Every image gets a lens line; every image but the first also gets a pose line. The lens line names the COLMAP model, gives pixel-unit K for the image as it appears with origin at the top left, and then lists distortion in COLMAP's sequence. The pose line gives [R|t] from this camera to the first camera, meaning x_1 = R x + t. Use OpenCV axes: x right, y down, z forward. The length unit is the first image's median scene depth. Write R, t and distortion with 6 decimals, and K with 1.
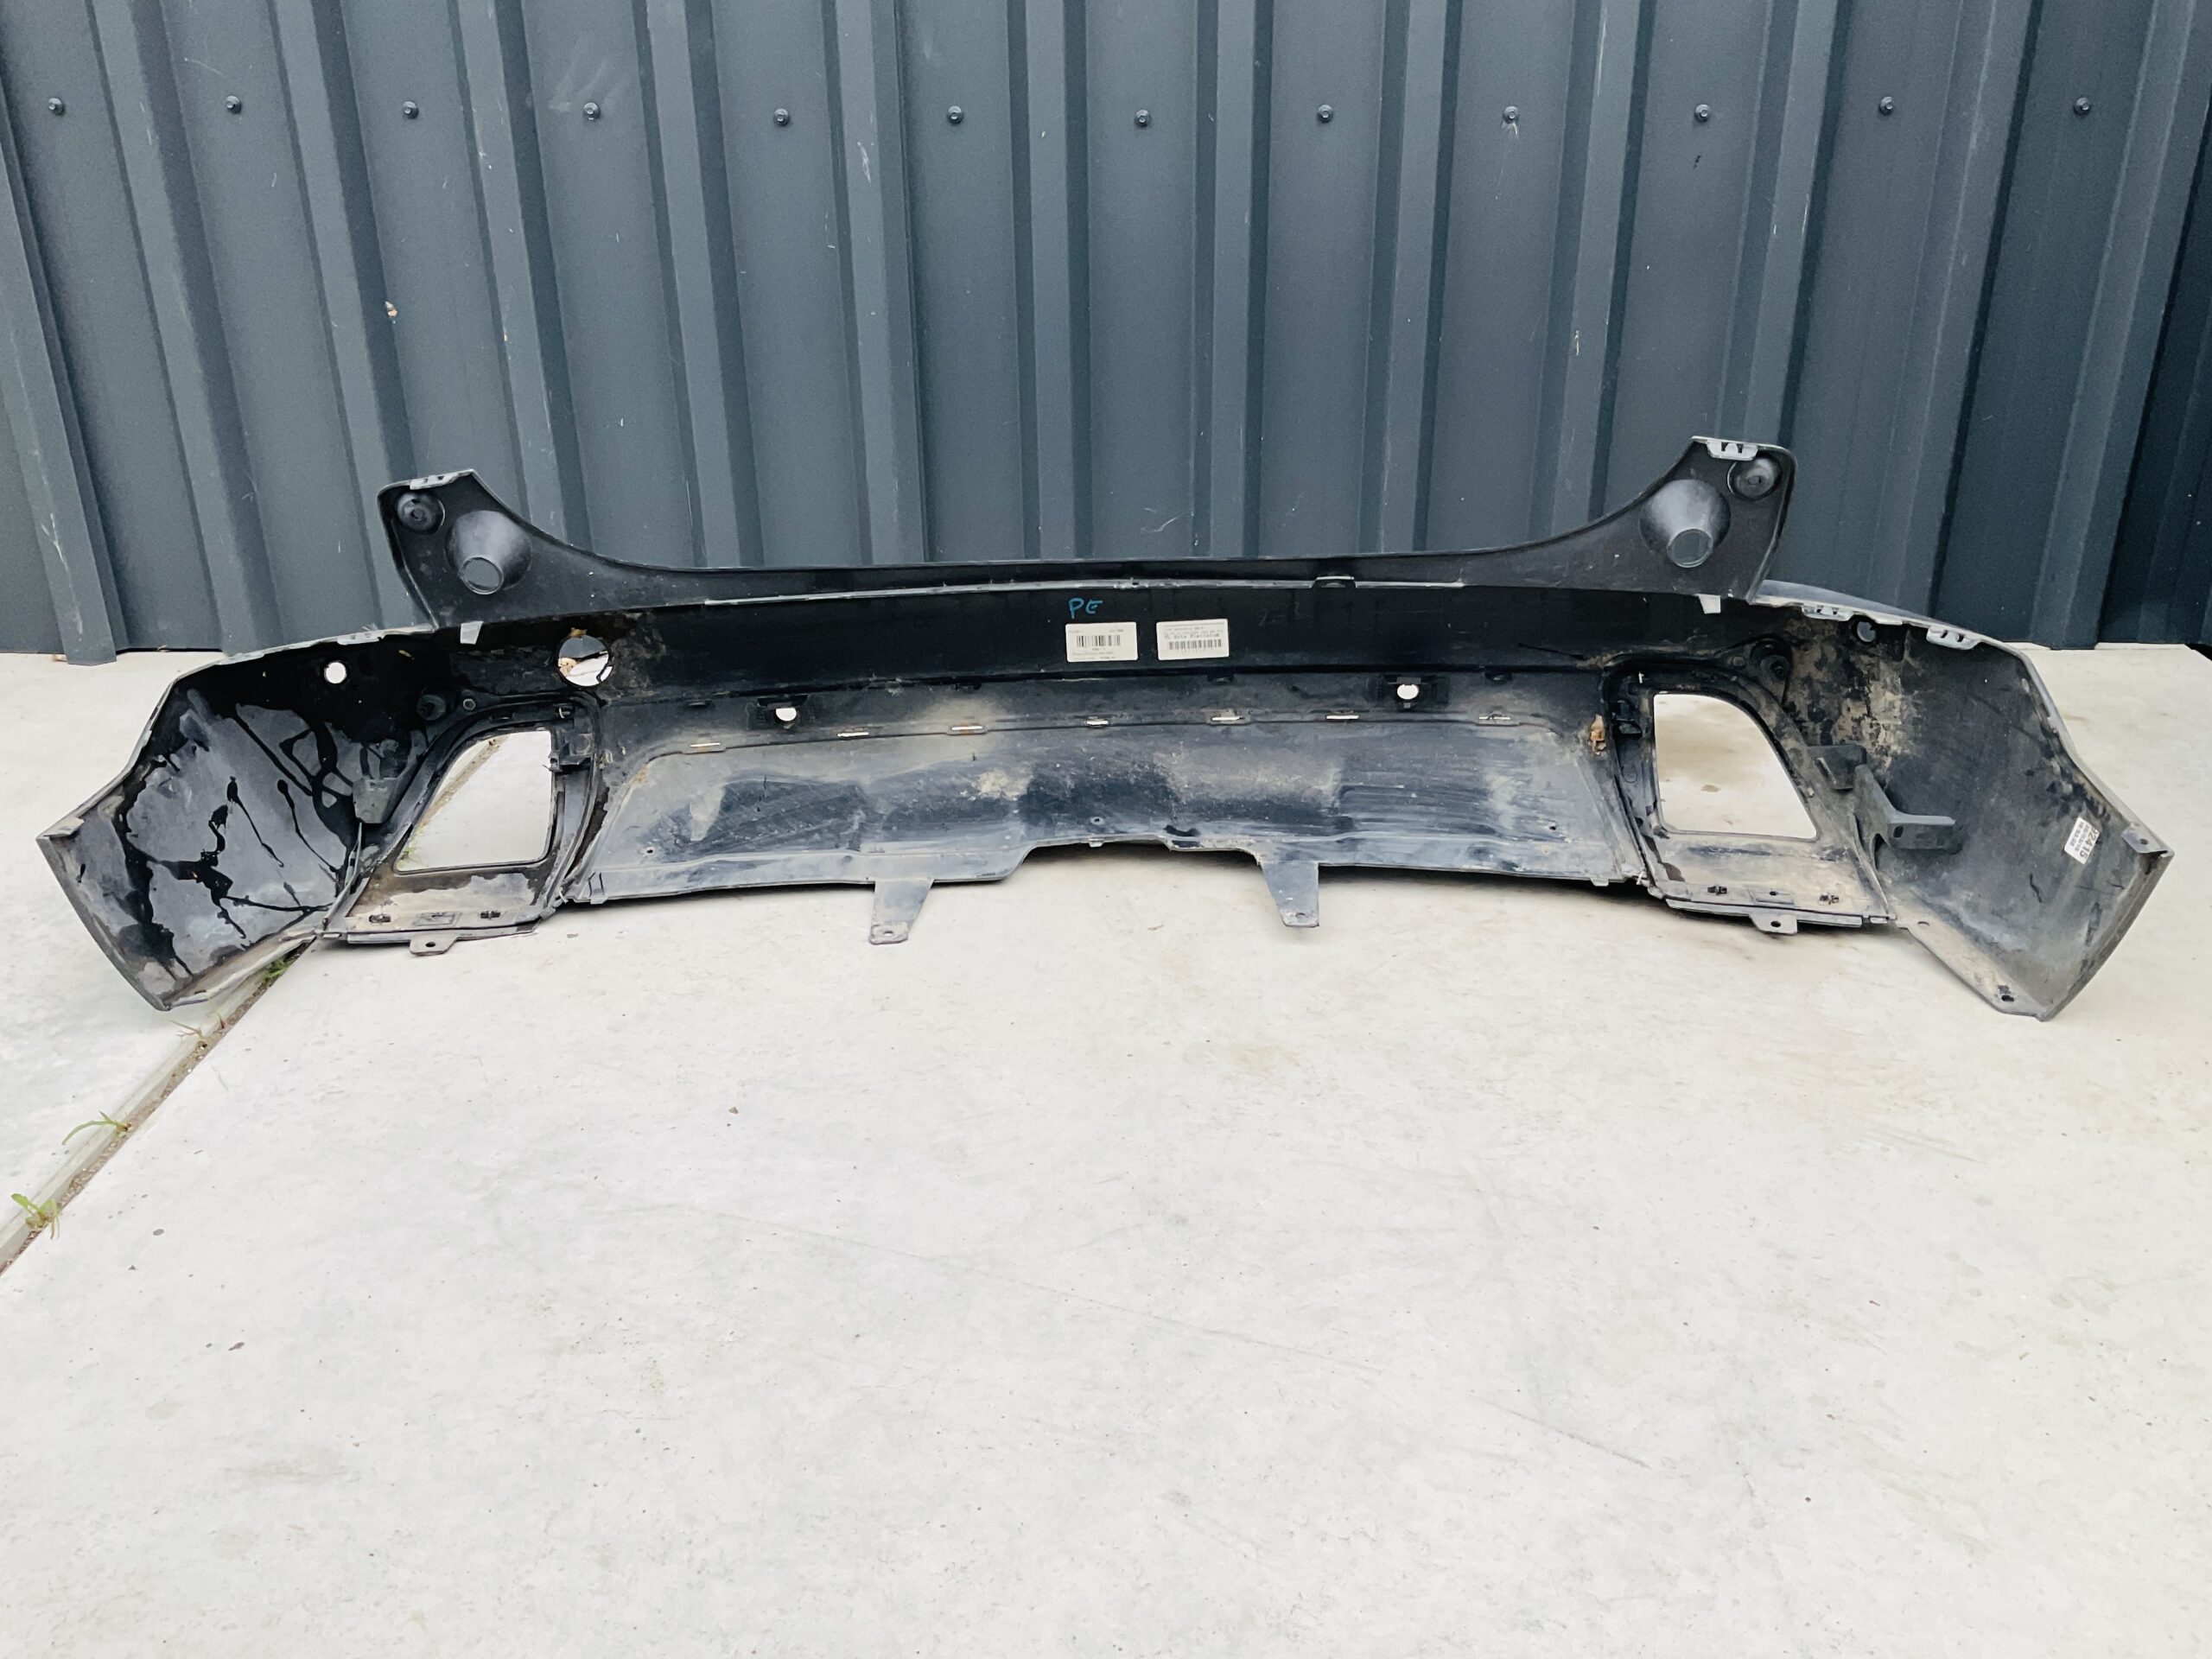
lens RADIAL K [[1827.2, 0, 1106.0], [0, 1827.2, 829.5], [0, 0, 1]] dist [0.134496, -0.315163]
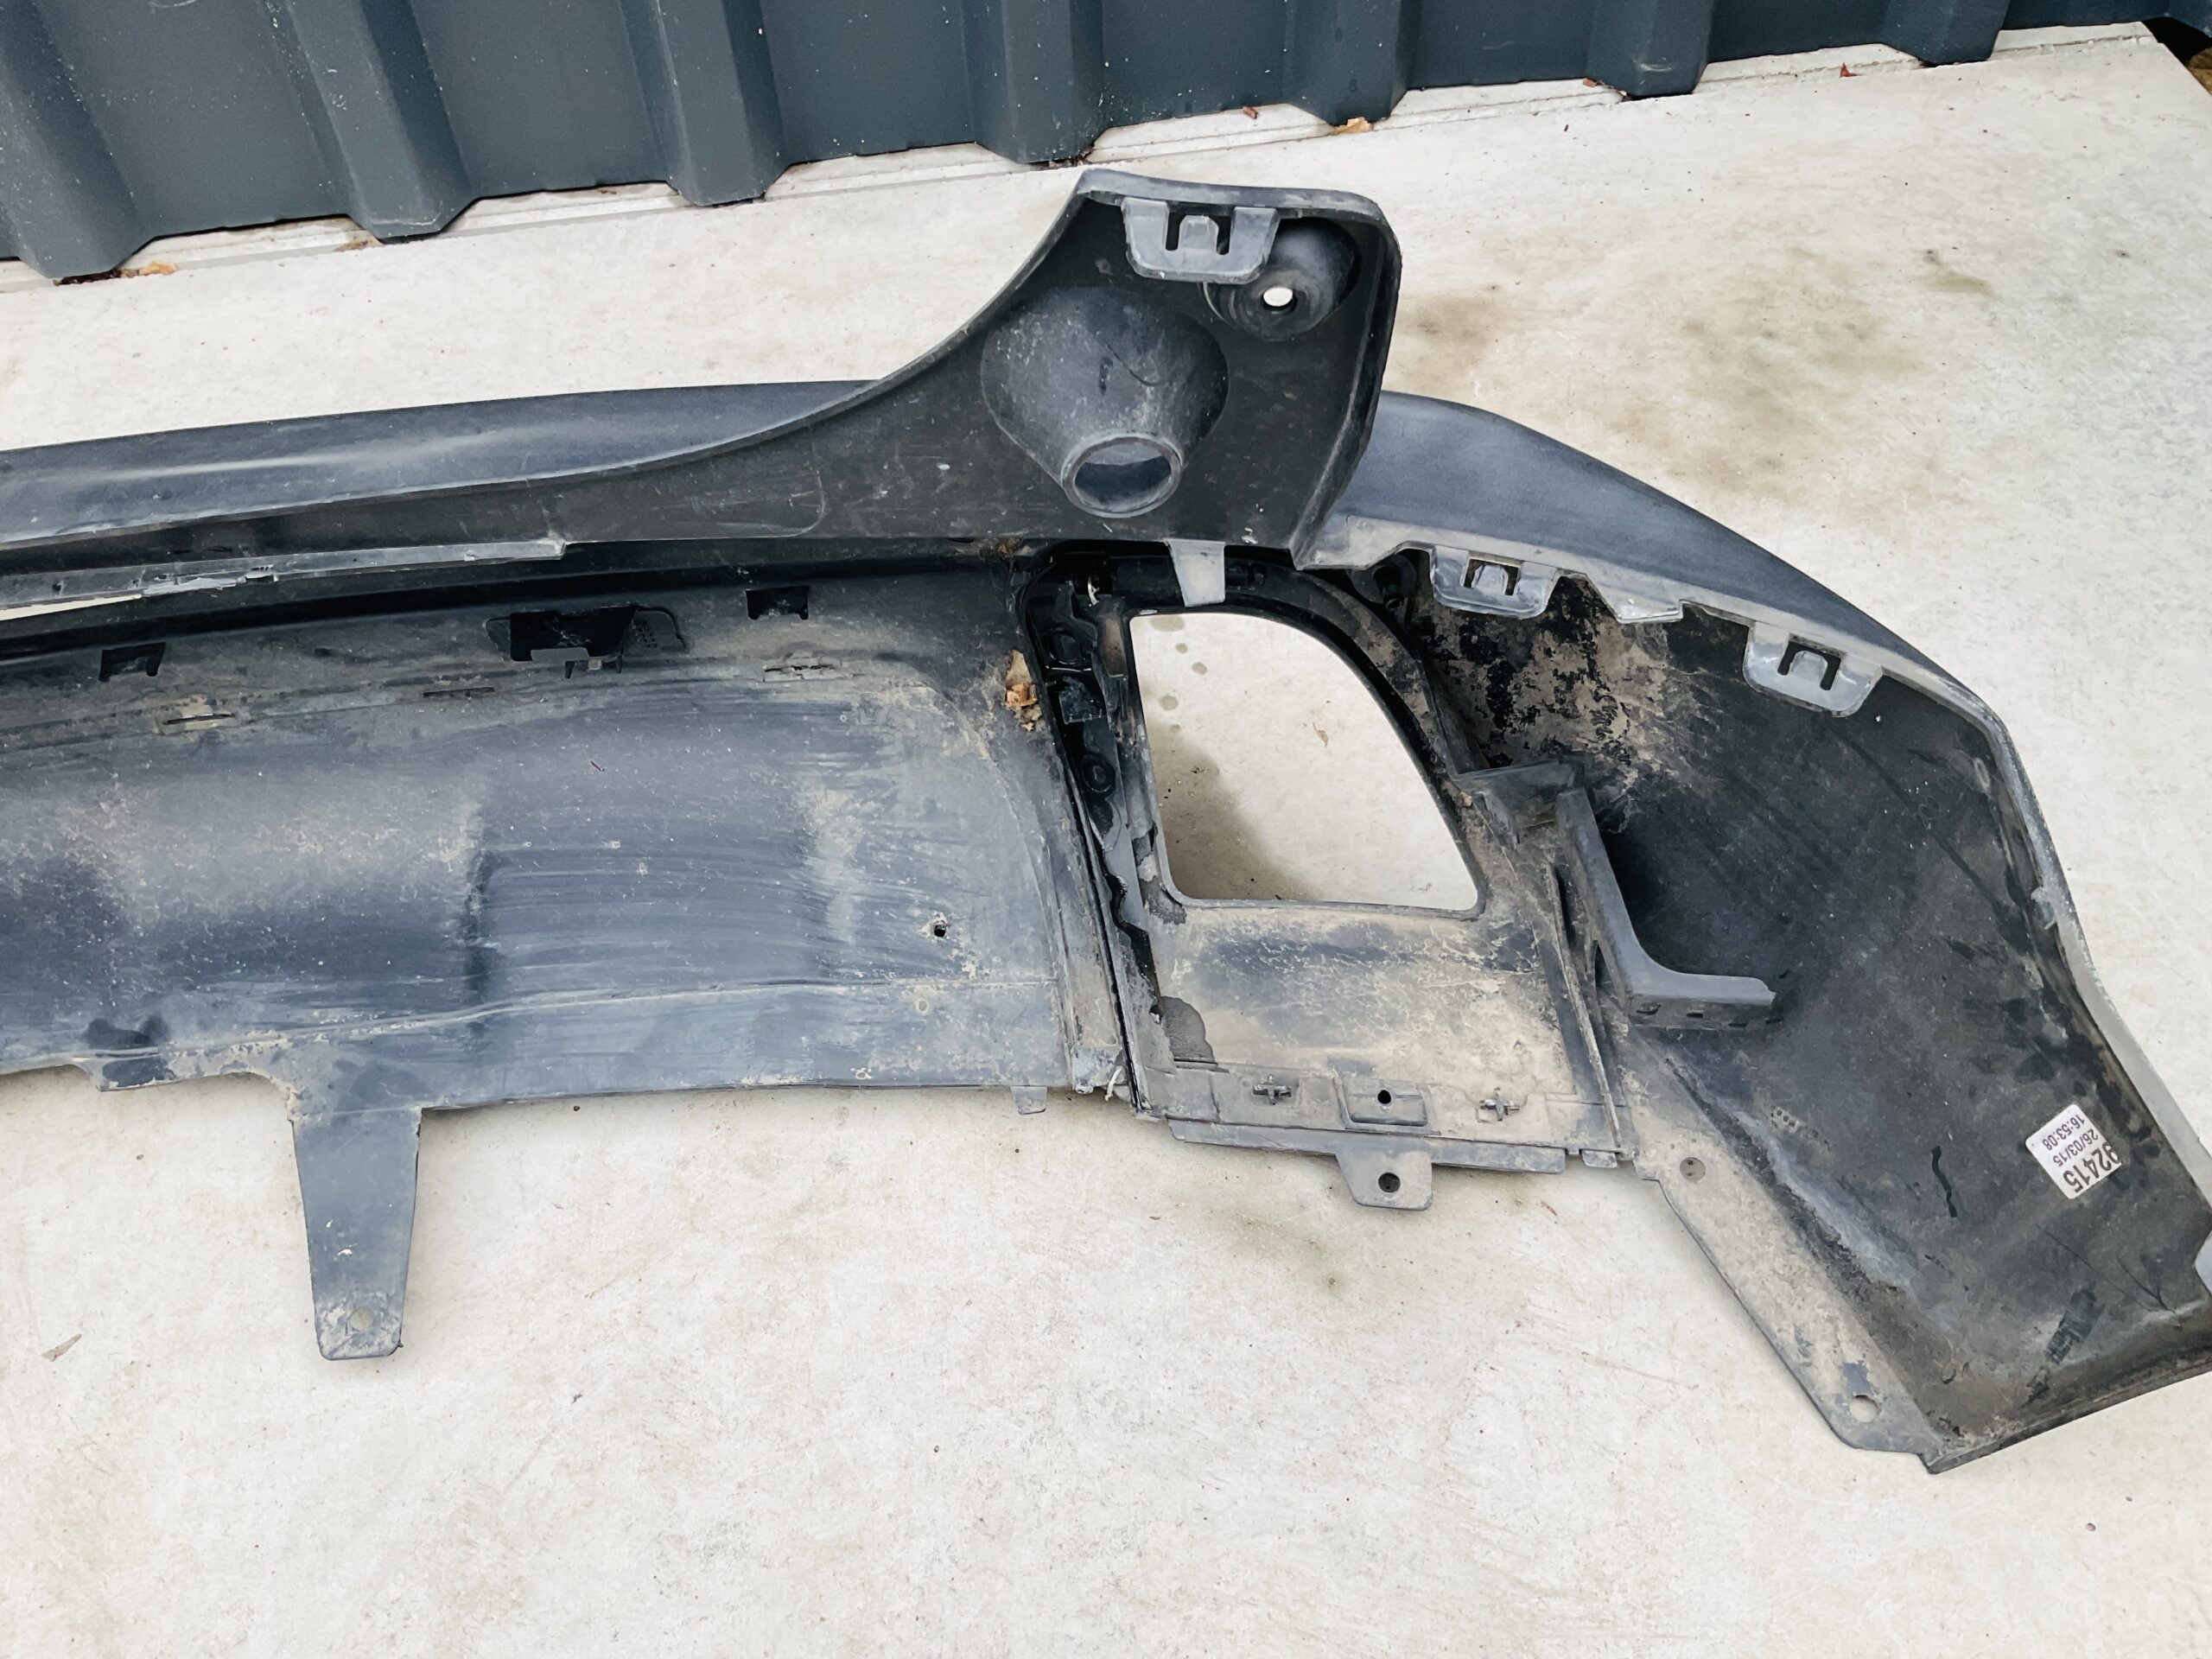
lens RADIAL K [[1827.2, 0, 1106.0], [0, 1827.2, 829.5], [0, 0, 1]] dist [0.134496, -0.315163]
pose [[0.982741, -0.156880, 0.098024, 0.249598], [0.094498, 0.881286, 0.463038, -0.238394], [-0.159029, -0.445784, 0.880901, 0.615922]]
